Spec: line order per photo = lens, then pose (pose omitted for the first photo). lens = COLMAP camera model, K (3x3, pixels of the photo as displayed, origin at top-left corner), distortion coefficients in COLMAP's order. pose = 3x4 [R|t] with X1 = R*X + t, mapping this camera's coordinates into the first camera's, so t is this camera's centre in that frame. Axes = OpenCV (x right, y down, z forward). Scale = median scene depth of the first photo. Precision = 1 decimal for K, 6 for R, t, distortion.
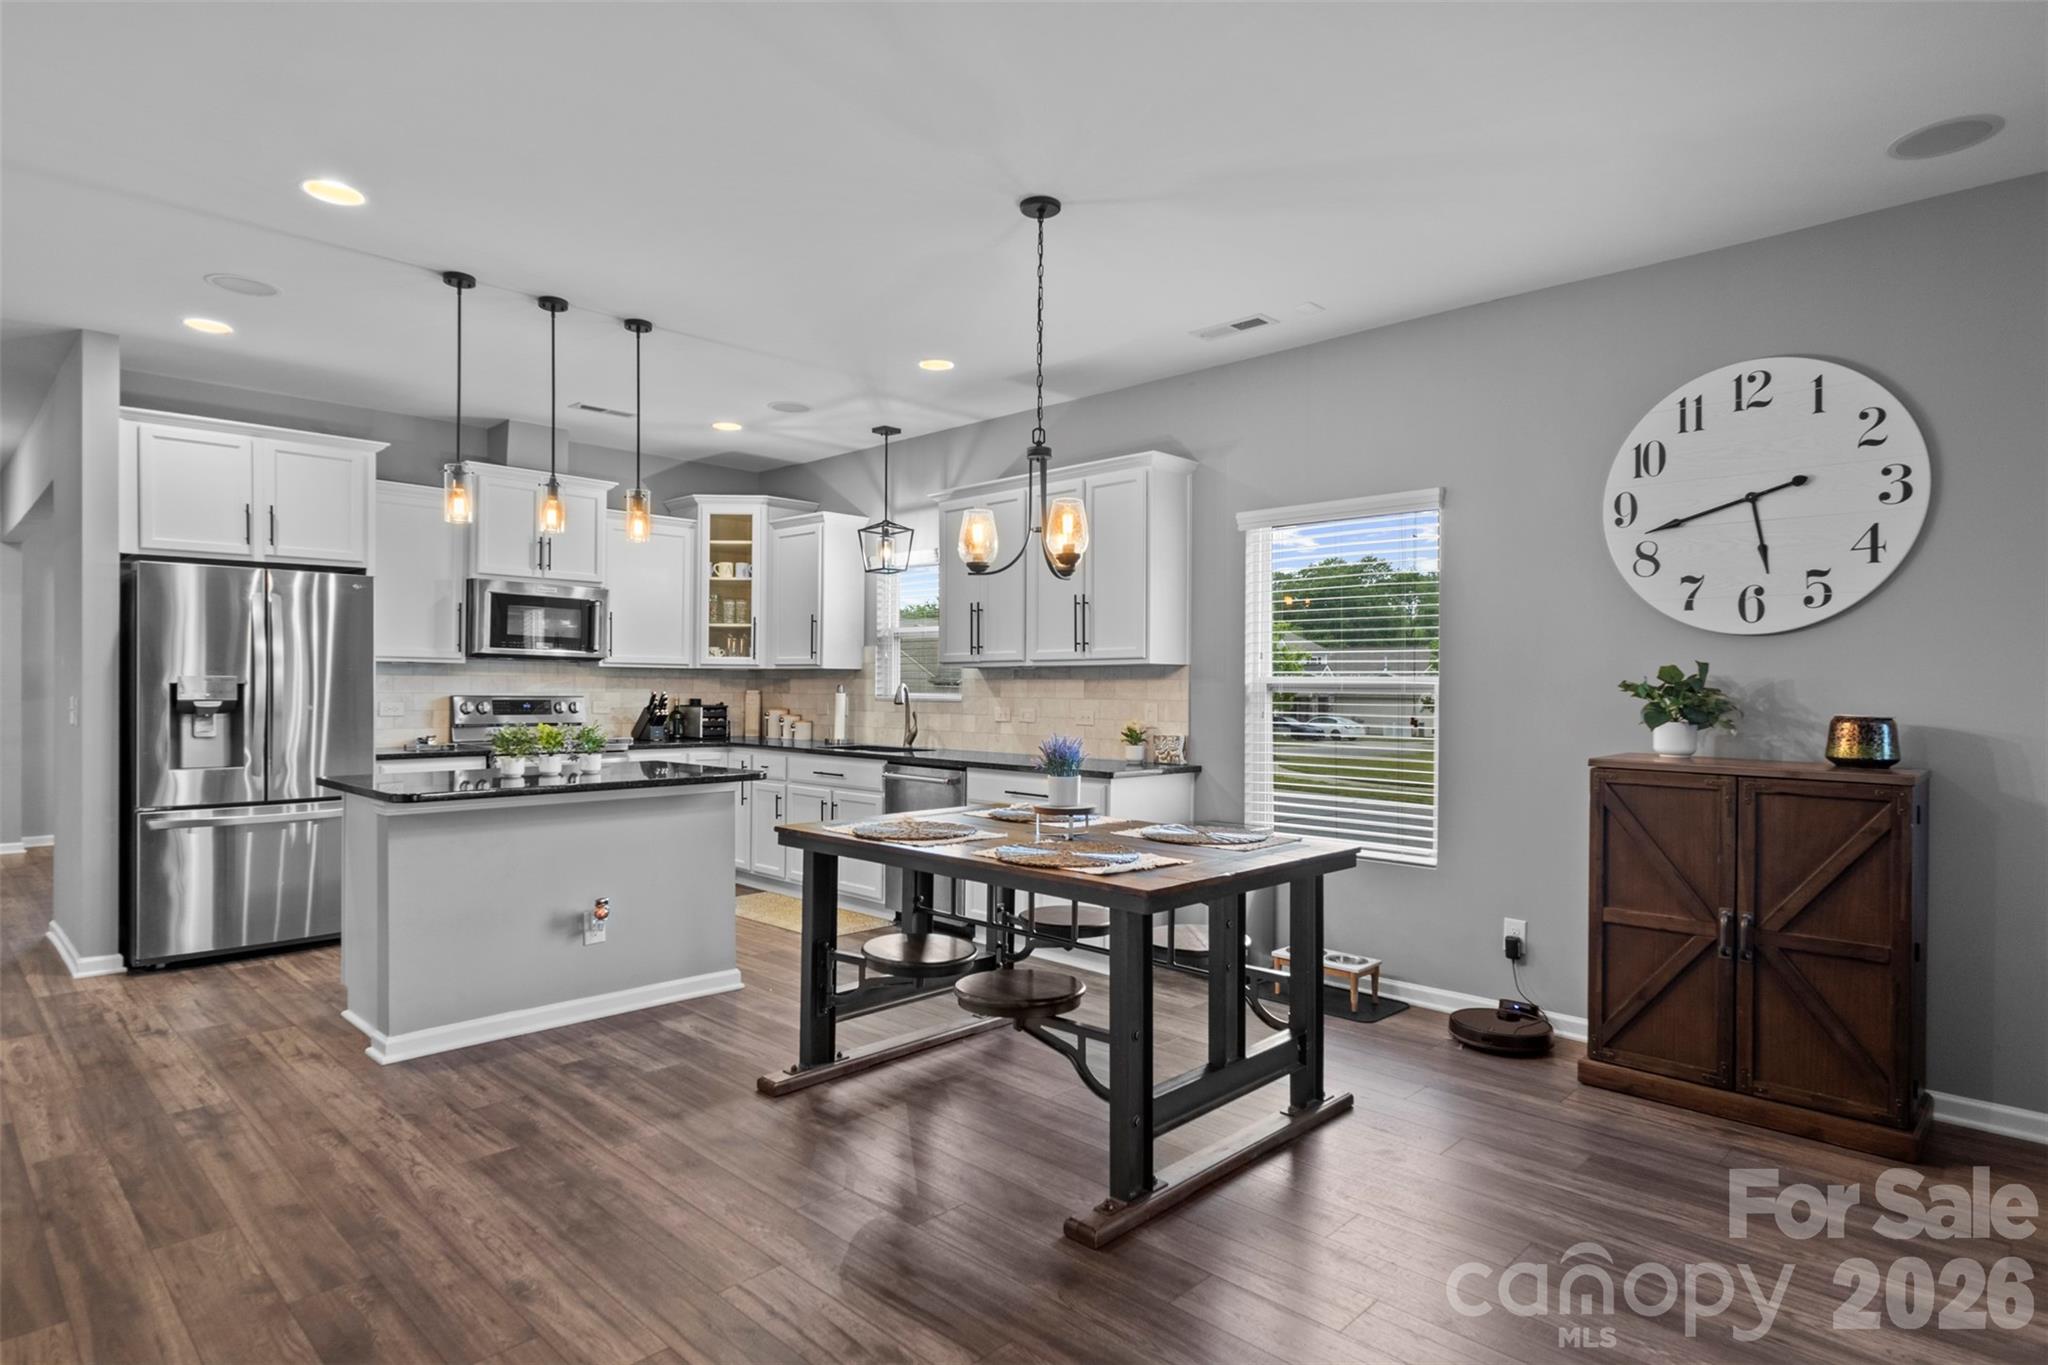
lens RADIAL K [[1090.1, 0, 1023.2], [0, 1090.1, 686.5], [0, 0, 1]] dist [0.001931, 0.000610]
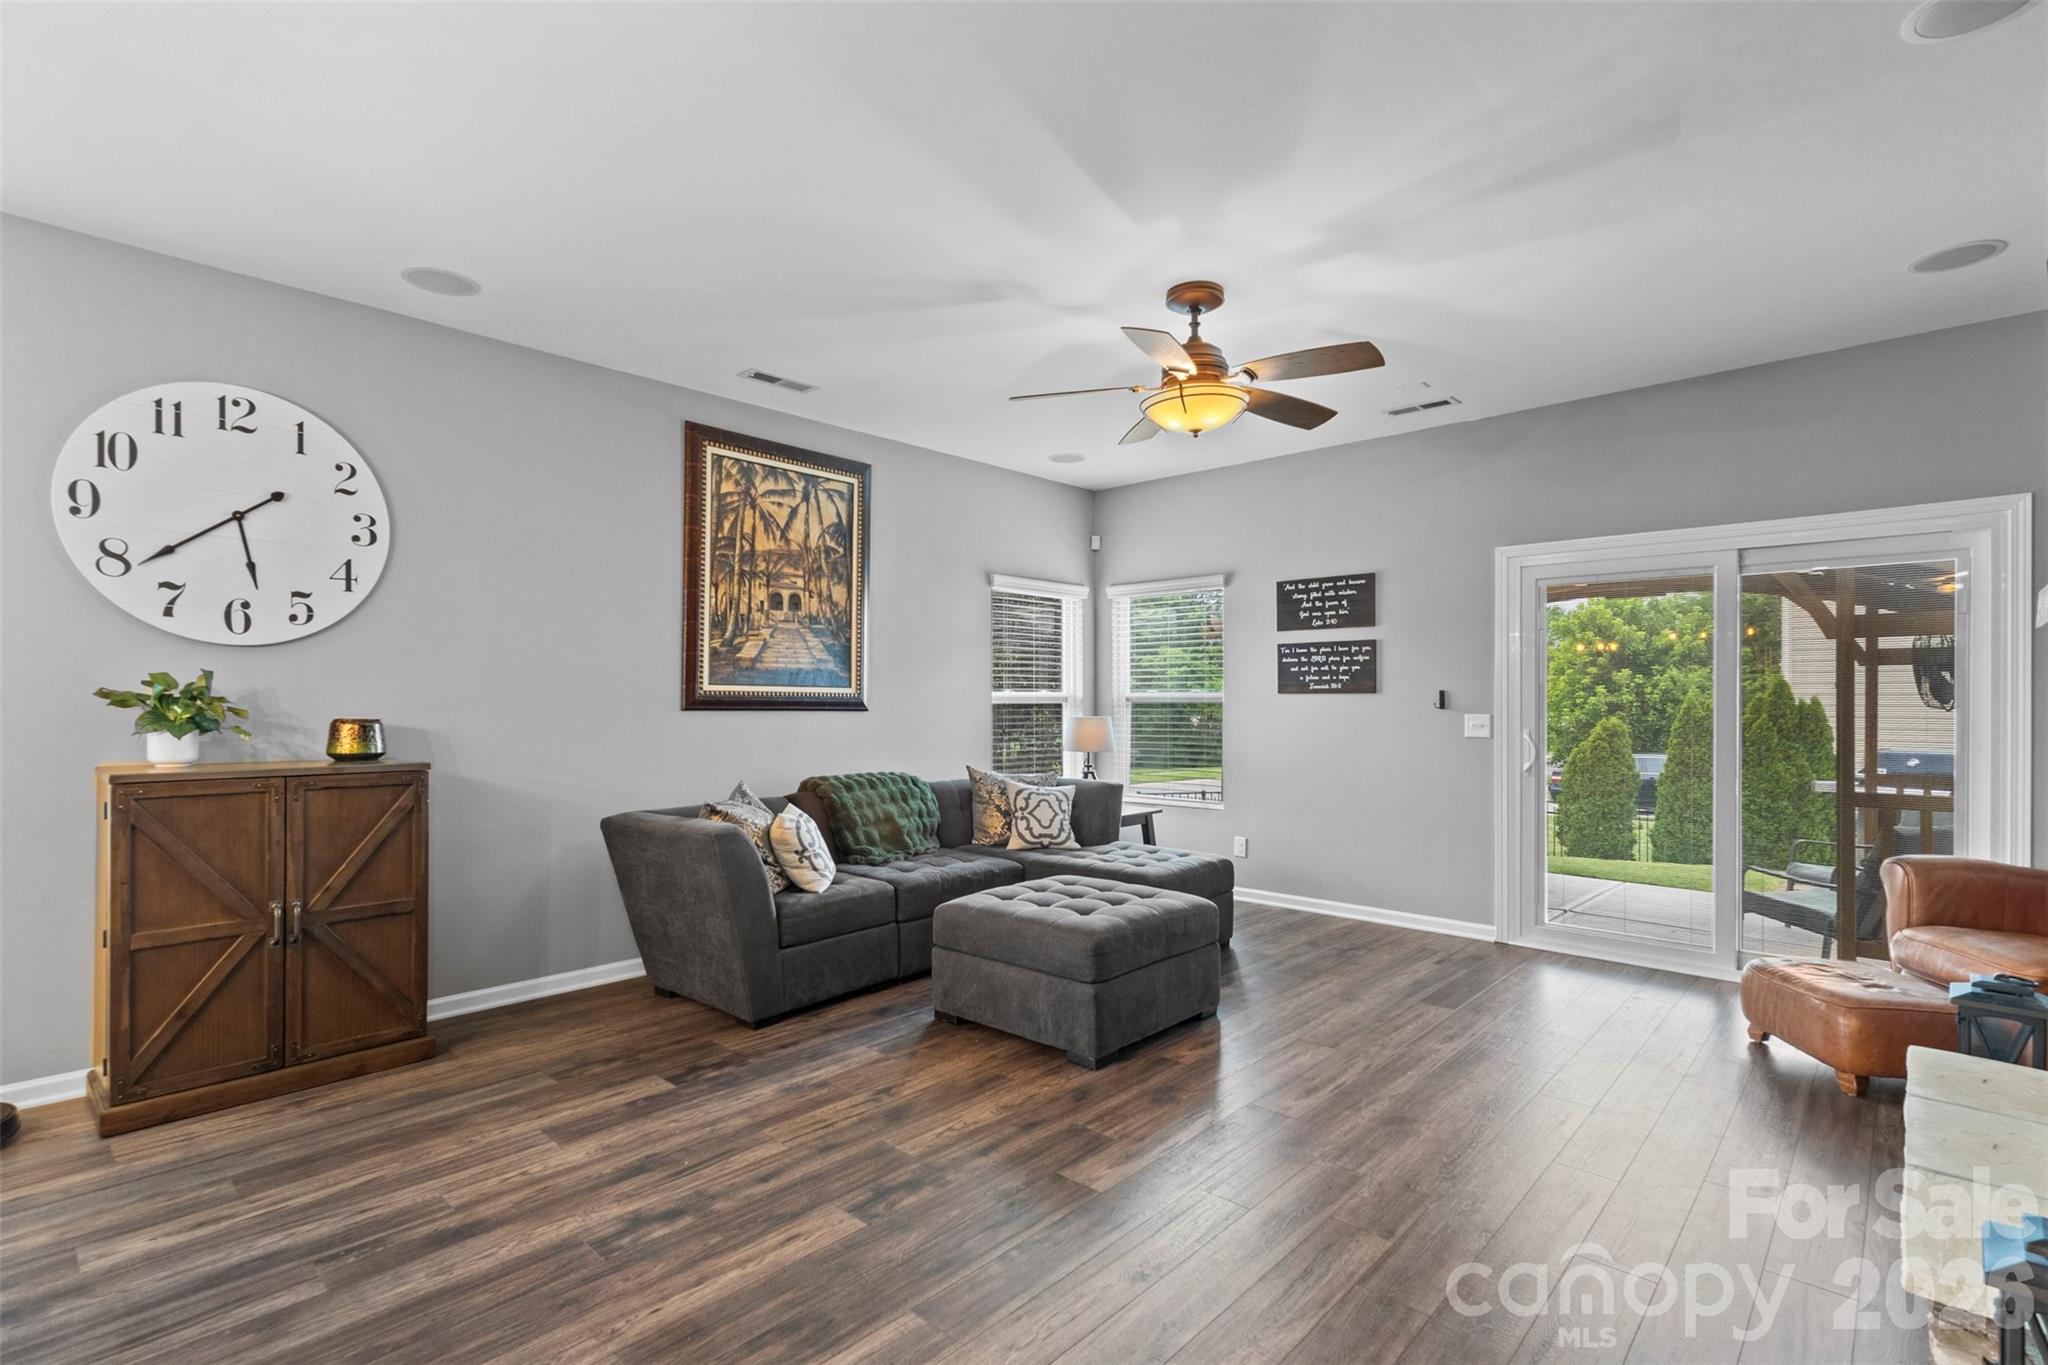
lens RADIAL K [[953.7, 0, 1023.2], [0, 953.7, 703.0], [0, 0, 1]] dist [0.004270, 0.002005]
pose [[-0.023829, -0.012133, 0.999642, -0.184003], [0.000509, 0.999926, 0.012148, -0.001557], [-0.999716, 0.000799, -0.023821, 0.169990]]
